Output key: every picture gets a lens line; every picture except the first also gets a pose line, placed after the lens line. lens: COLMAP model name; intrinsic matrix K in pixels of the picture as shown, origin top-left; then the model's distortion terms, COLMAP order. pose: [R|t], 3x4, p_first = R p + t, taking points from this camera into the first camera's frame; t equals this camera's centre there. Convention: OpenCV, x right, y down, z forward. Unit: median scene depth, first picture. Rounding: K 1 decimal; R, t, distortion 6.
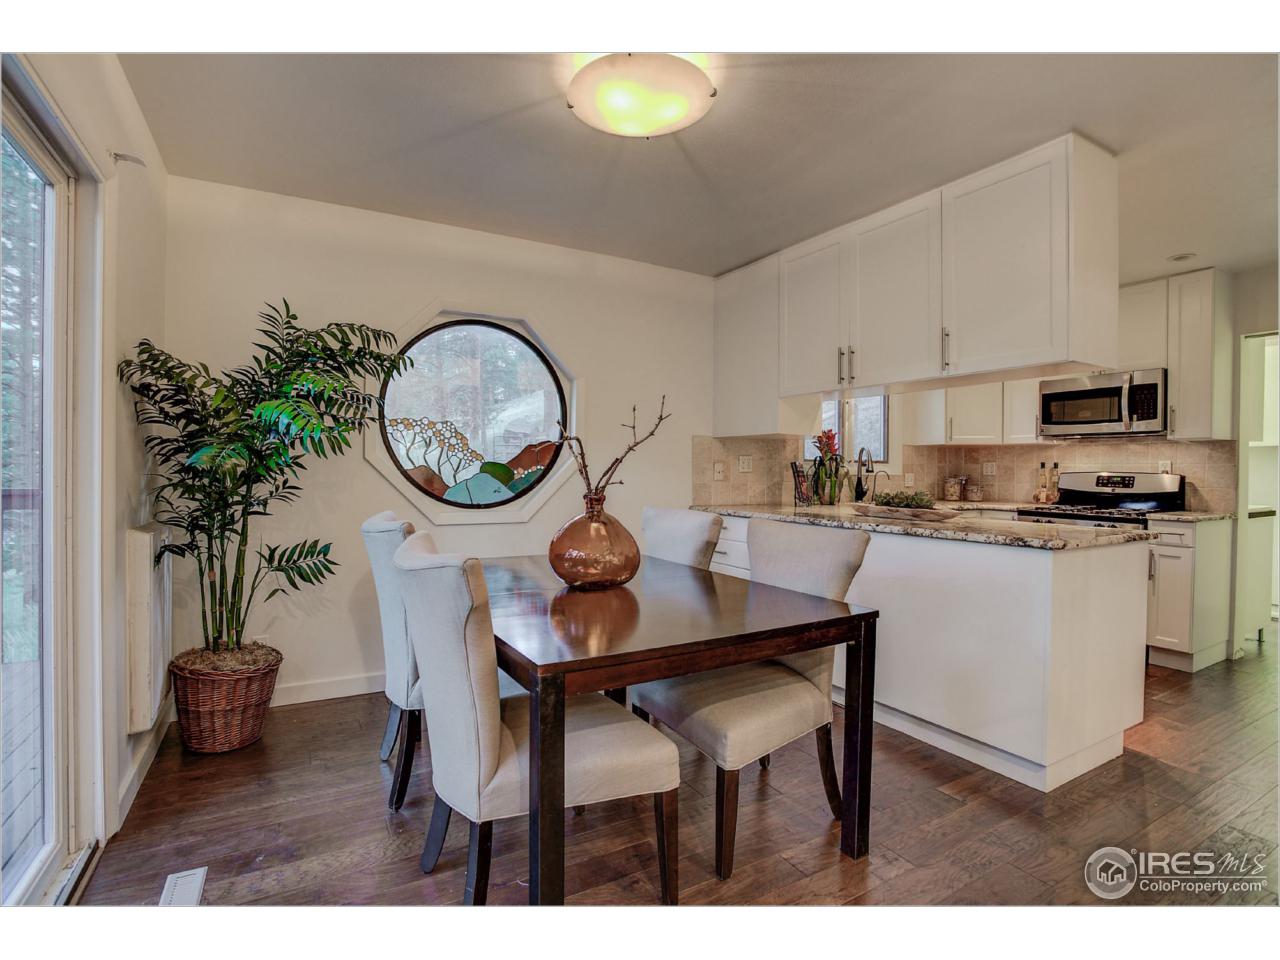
lens RADIAL K [[626.9, 0, 640.0], [0, 626.9, 480.0], [0, 0, 1]] dist [-0.070570, 0.033254]
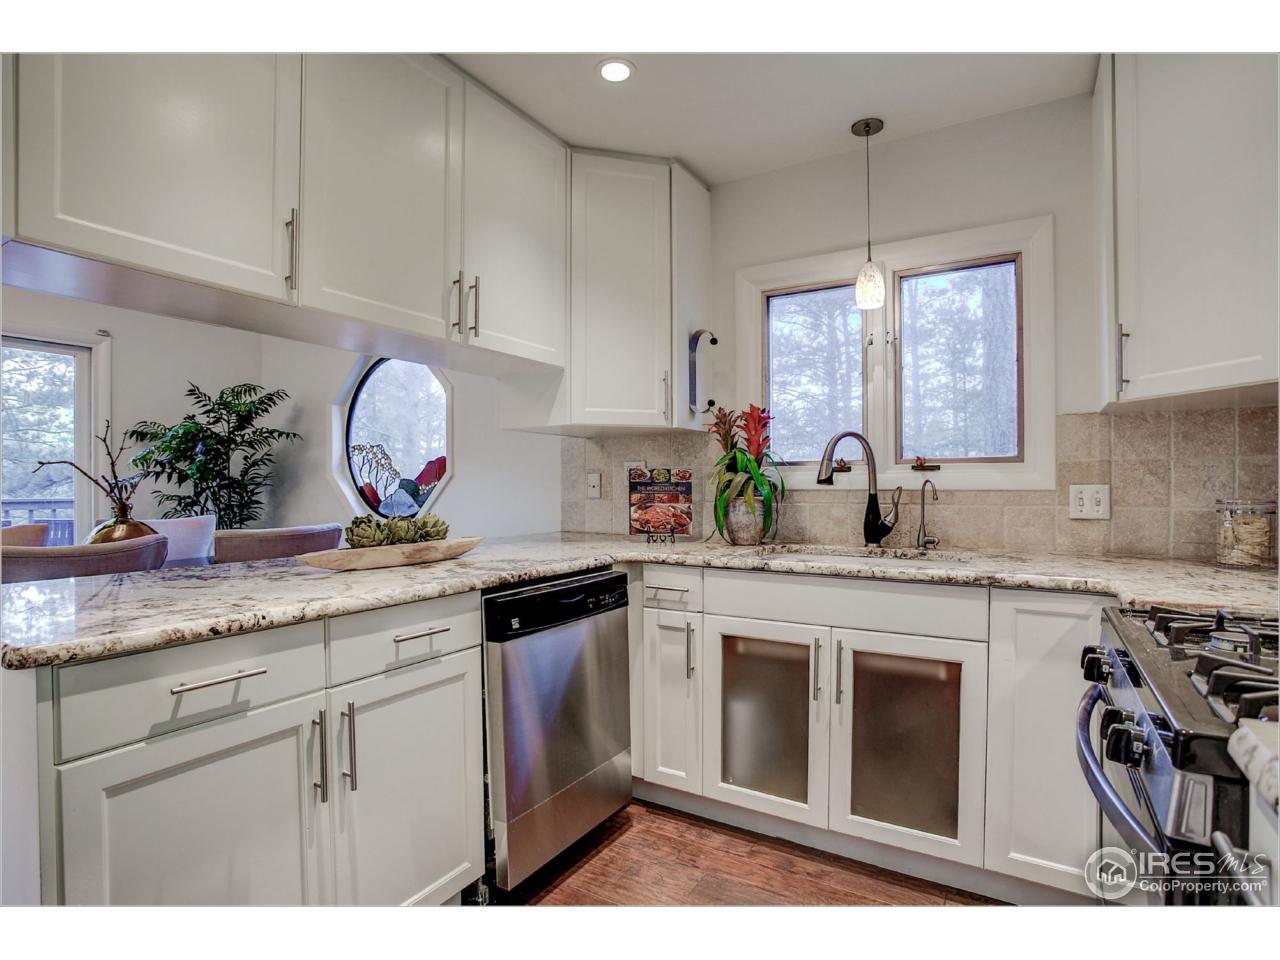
lens RADIAL K [[654.5, 0, 625.8], [0, 654.5, 493.9], [0, 0, 1]] dist [-0.083419, 0.039697]
pose [[0.476562, 0.000687, -0.879141, 0.849425], [-0.008741, 0.999954, -0.003957, -0.001518], [0.879098, 0.009571, 0.476546, 0.726732]]
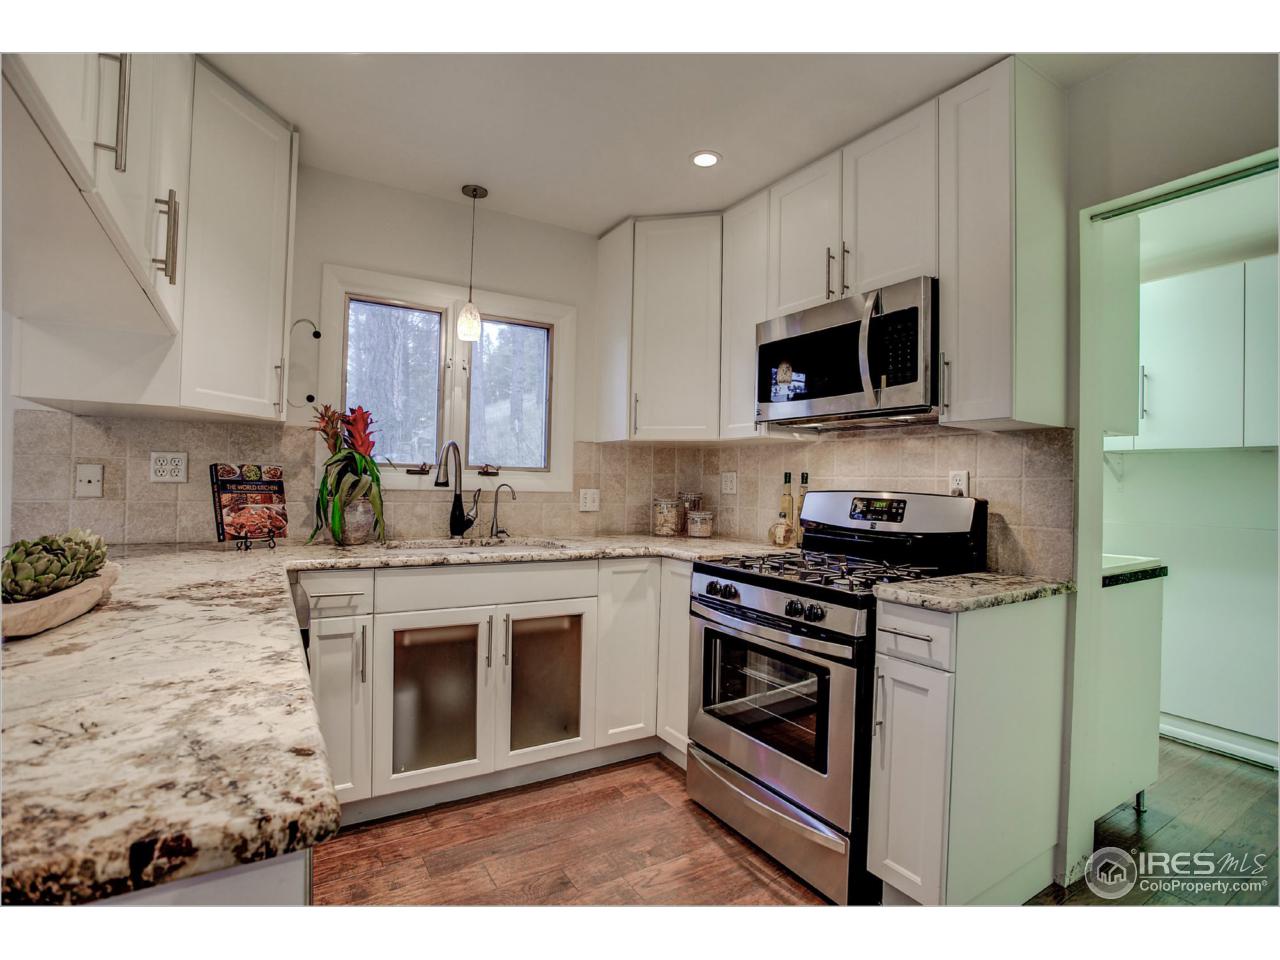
lens RADIAL K [[626.9, 0, 640.0], [0, 626.9, 480.0], [0, 0, 1]] dist [-0.070570, 0.033254]
pose [[0.999221, 0.013381, 0.037117, 0.605802], [-0.012549, 0.999666, -0.022578, -0.008679], [-0.037407, 0.022095, 0.999056, 0.512896]]
